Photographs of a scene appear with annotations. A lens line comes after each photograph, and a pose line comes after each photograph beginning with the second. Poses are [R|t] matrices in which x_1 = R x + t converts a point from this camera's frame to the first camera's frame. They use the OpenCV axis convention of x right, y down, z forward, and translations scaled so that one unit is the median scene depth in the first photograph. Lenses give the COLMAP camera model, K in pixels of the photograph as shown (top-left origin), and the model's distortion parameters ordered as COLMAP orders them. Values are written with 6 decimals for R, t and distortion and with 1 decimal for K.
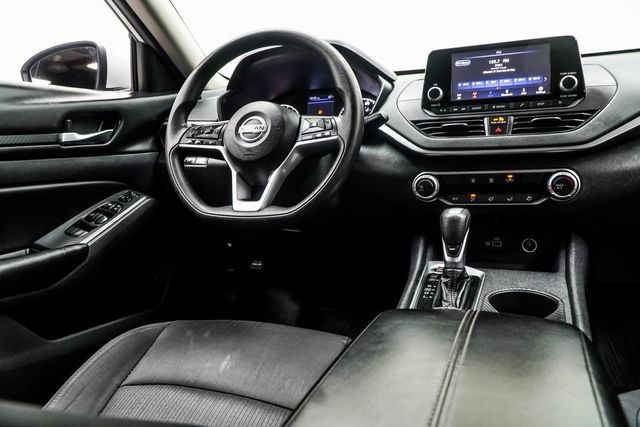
lens RADIAL K [[502.4, 0, 319.4], [0, 502.4, 209.1], [0, 0, 1]] dist [-0.008919, -0.021898]
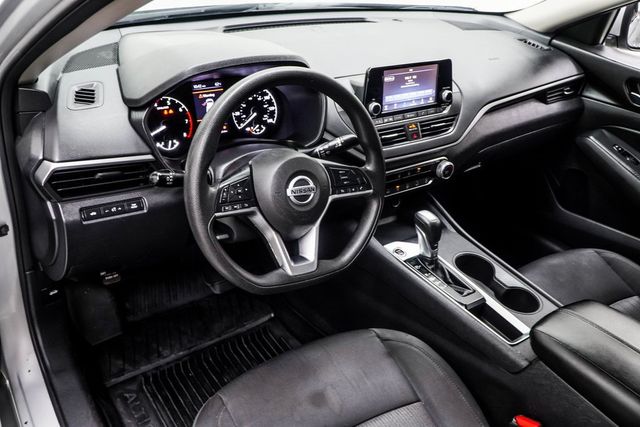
lens RADIAL K [[537.1, 0, 314.3], [0, 537.1, 211.8], [0, 0, 1]] dist [0.009828, -0.000121]
pose [[0.554225, -0.332629, 0.763015, -0.895646], [0.009586, 0.919171, 0.393741, -0.515992], [-0.832312, -0.210907, 0.512616, 0.449969]]
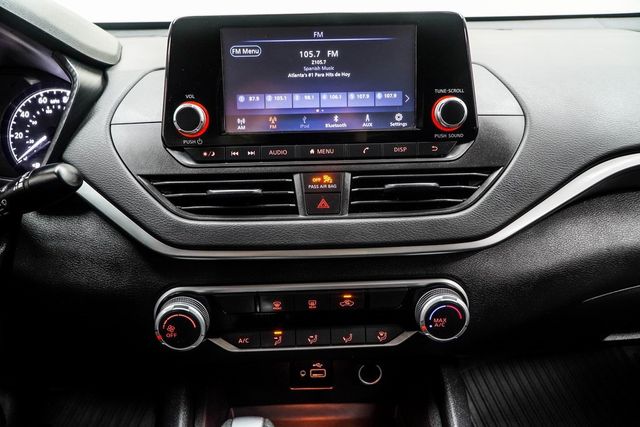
lens RADIAL K [[502.4, 0, 320.3], [0, 502.4, 216.7], [0, 0, 1]] dist [-0.008919, -0.021898]
pose [[0.917945, -0.088853, 0.386629, 0.160776], [0.024783, 0.985535, 0.167651, -0.222793], [-0.395932, -0.144313, 0.906869, 0.544000]]
